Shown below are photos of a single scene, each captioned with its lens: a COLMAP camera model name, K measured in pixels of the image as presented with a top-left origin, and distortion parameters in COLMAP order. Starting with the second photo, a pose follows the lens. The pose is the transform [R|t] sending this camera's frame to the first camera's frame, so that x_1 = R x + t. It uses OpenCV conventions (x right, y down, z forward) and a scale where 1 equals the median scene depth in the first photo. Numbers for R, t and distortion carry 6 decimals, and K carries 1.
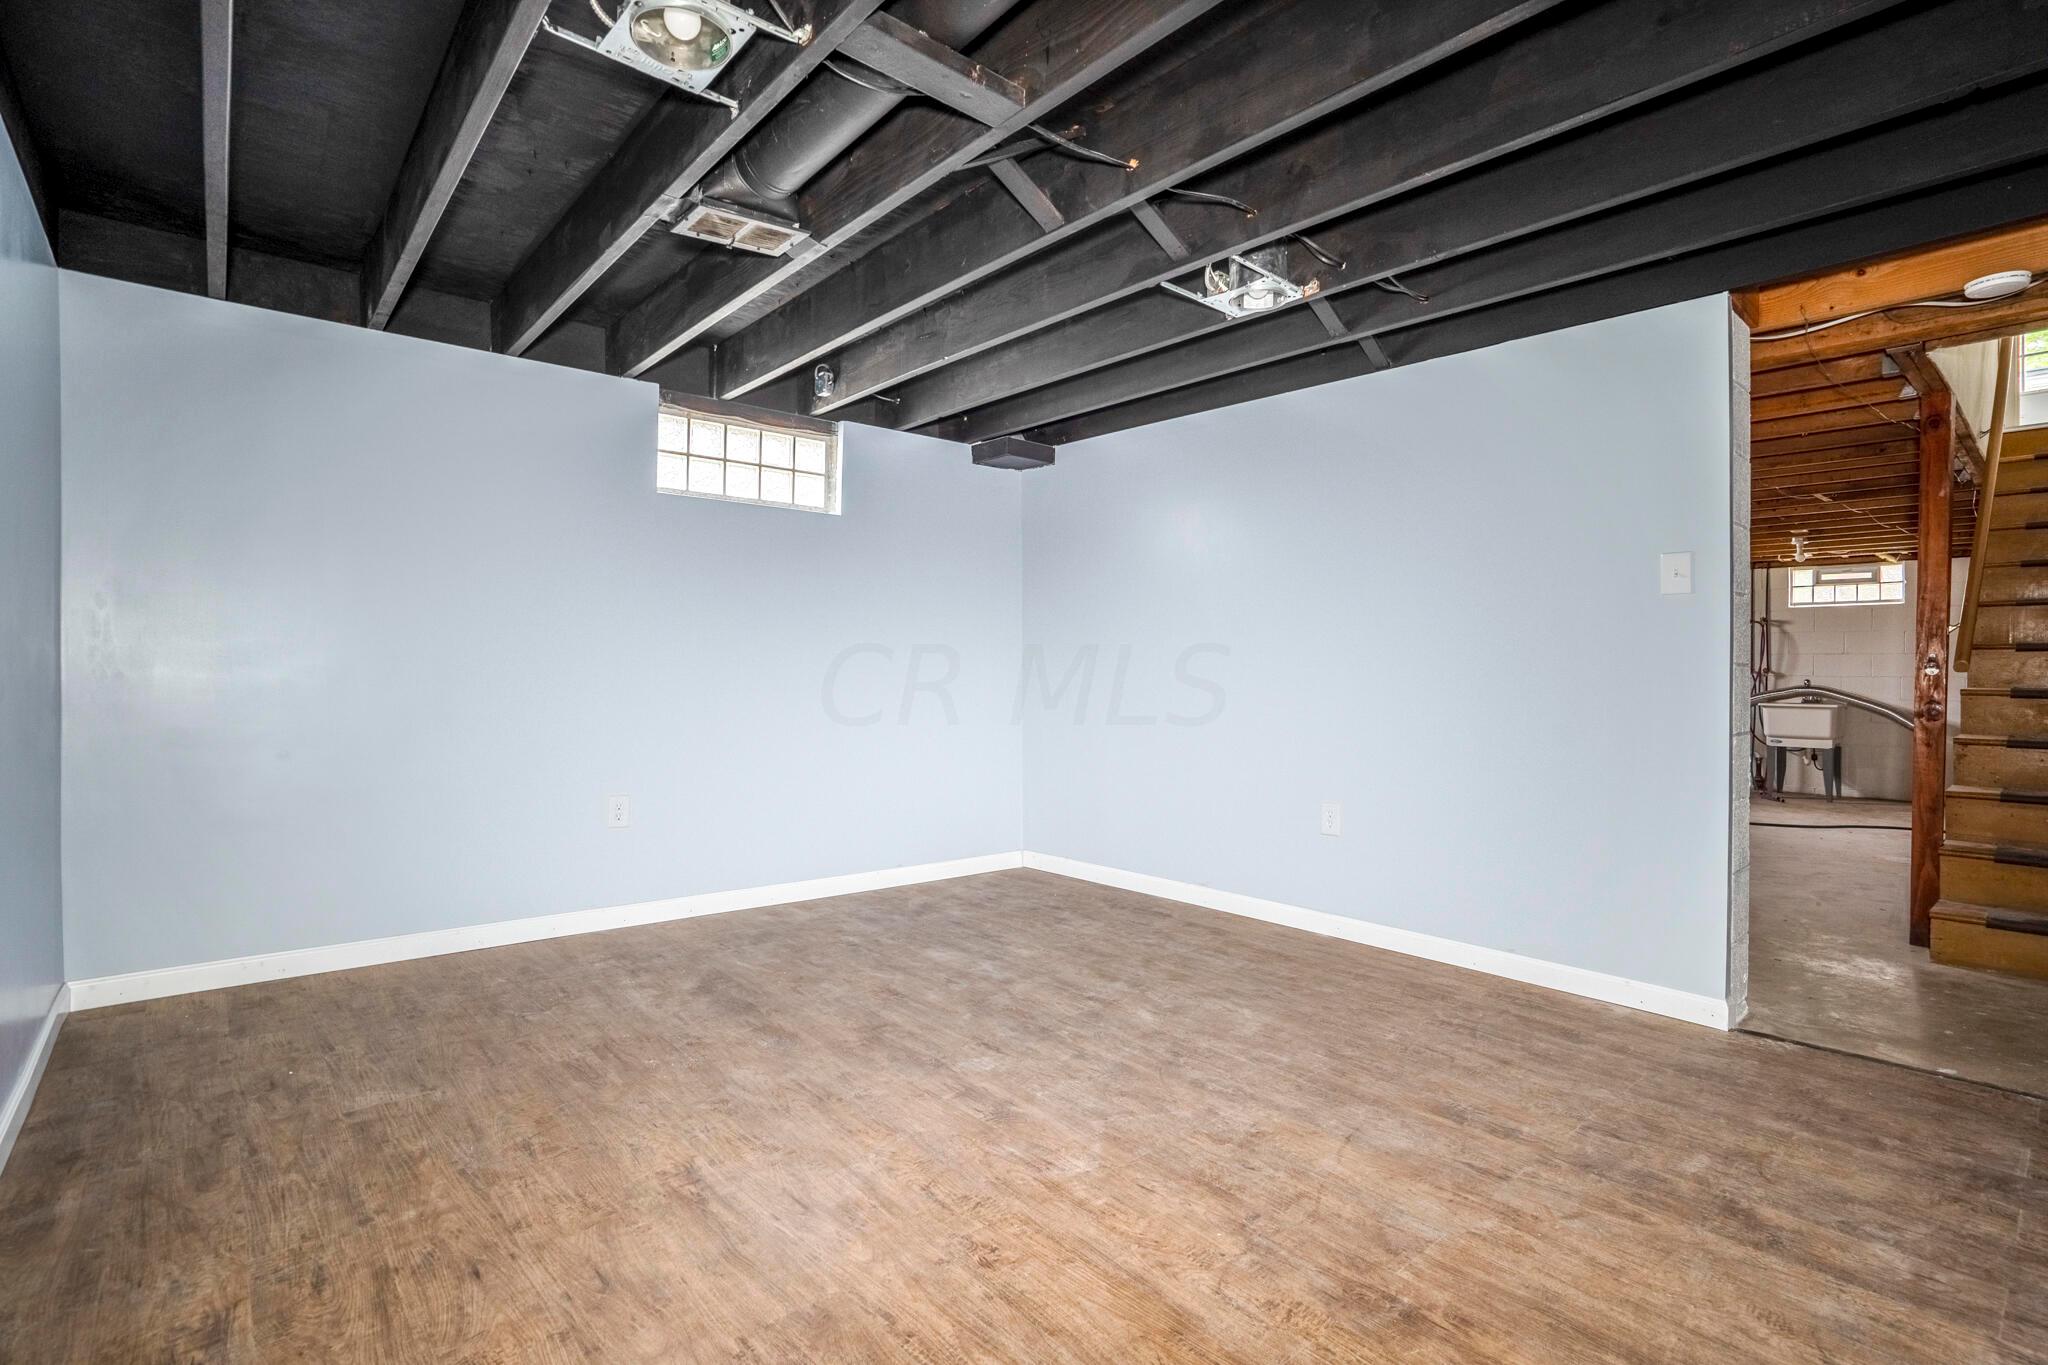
lens RADIAL K [[981.0, 0, 1022.7], [0, 981.0, 681.6], [0, 0, 1]] dist [-0.051103, 0.020977]
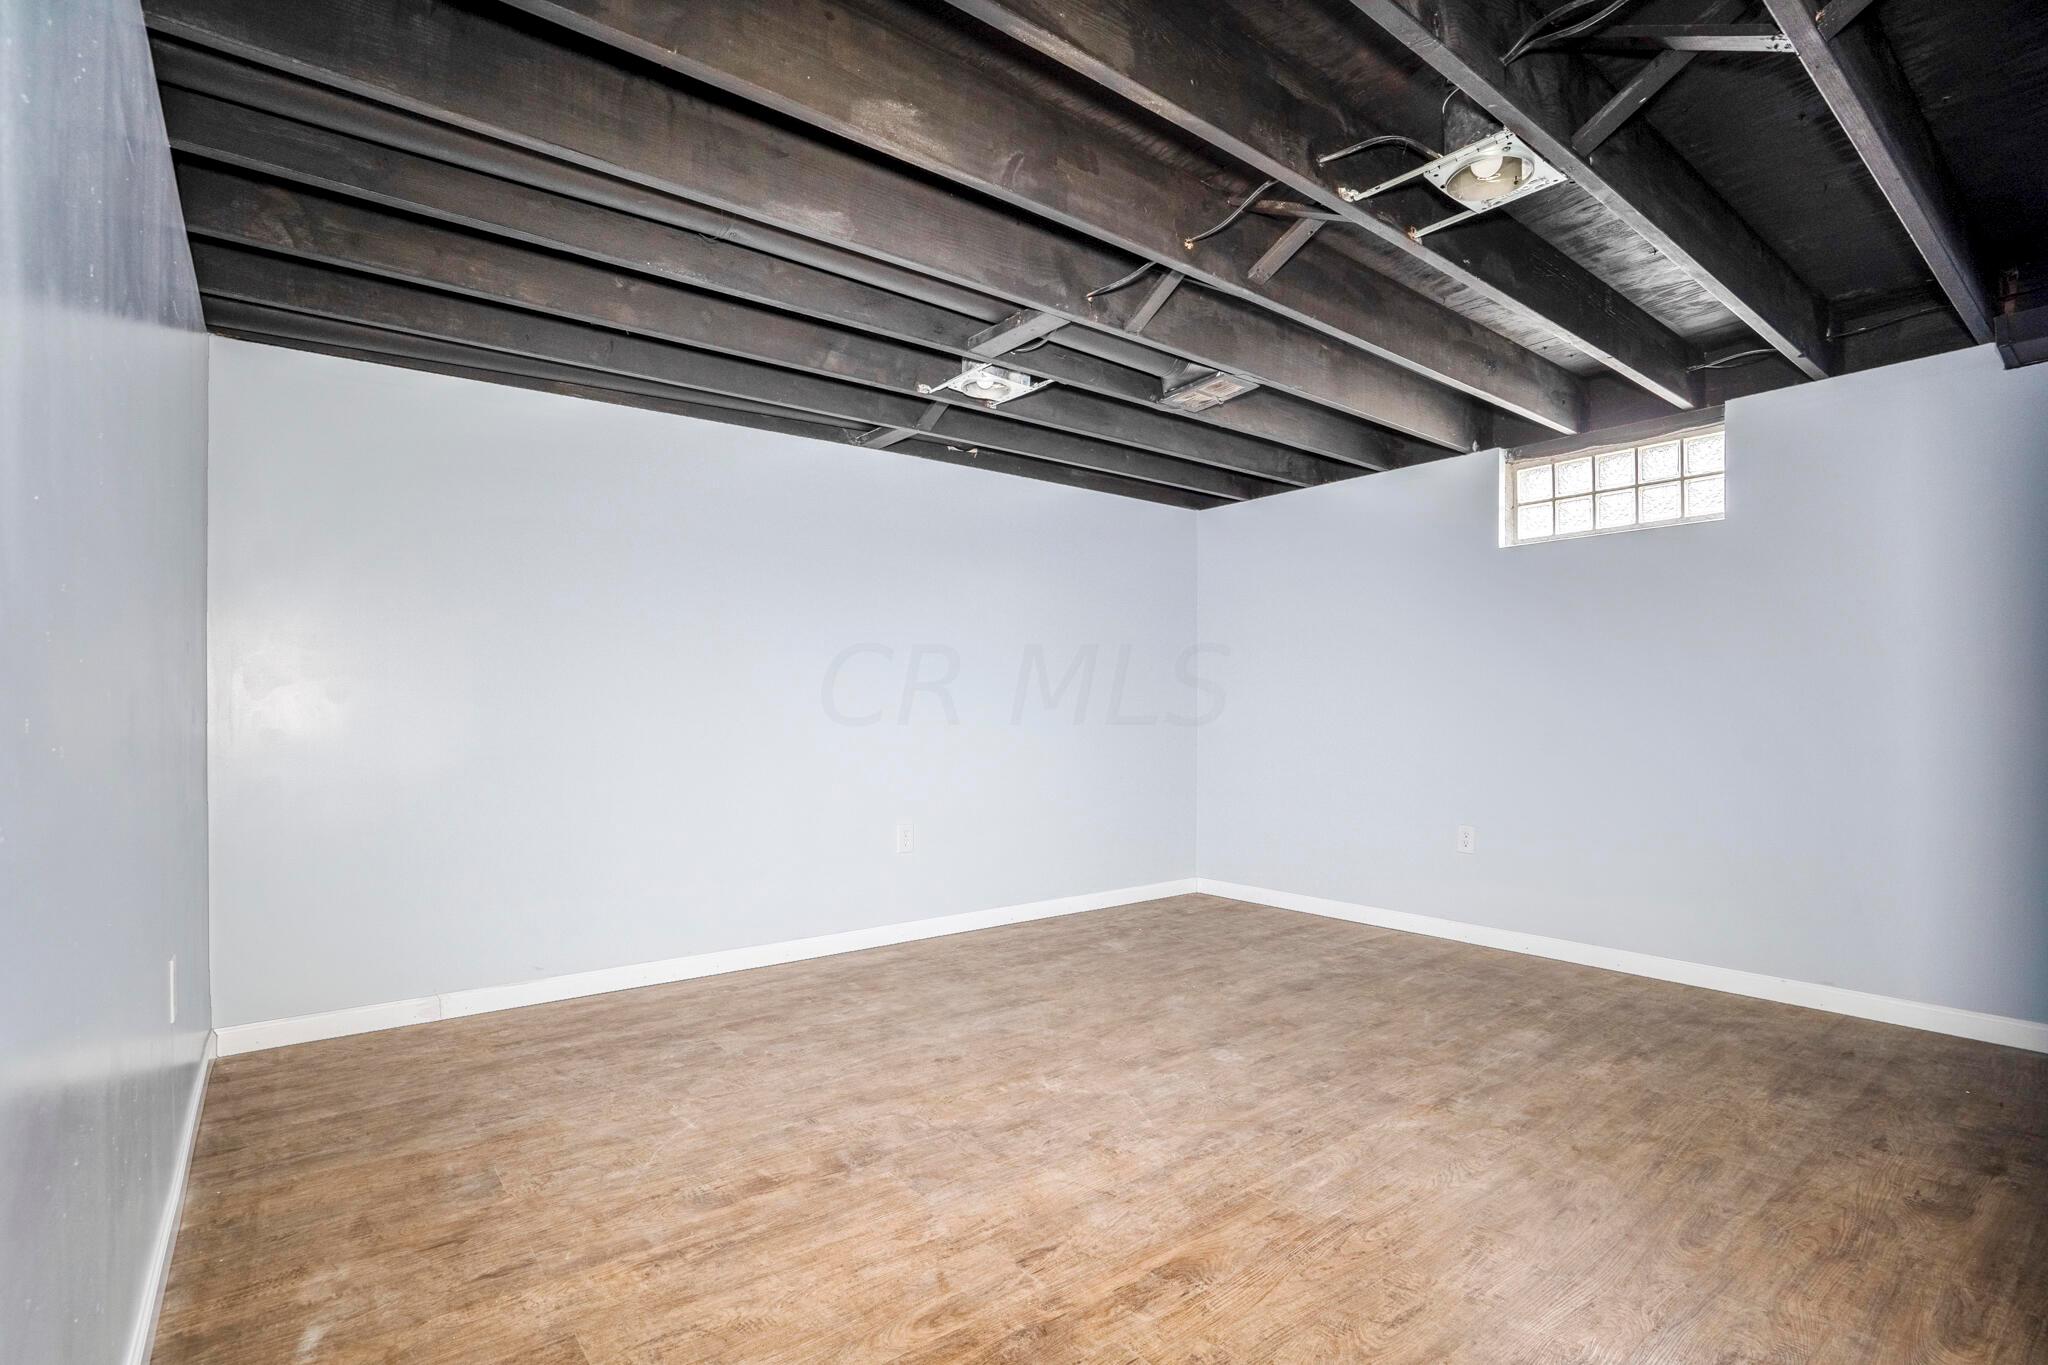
lens RADIAL K [[981.0, 0, 1017.2], [0, 981.0, 687.5], [0, 0, 1]] dist [-0.051103, 0.020977]
pose [[-0.064873, -0.038350, -0.997156, 1.182236], [-0.005567, 0.999260, -0.038069, 0.004554], [0.997878, 0.003081, -0.065038, 0.866406]]
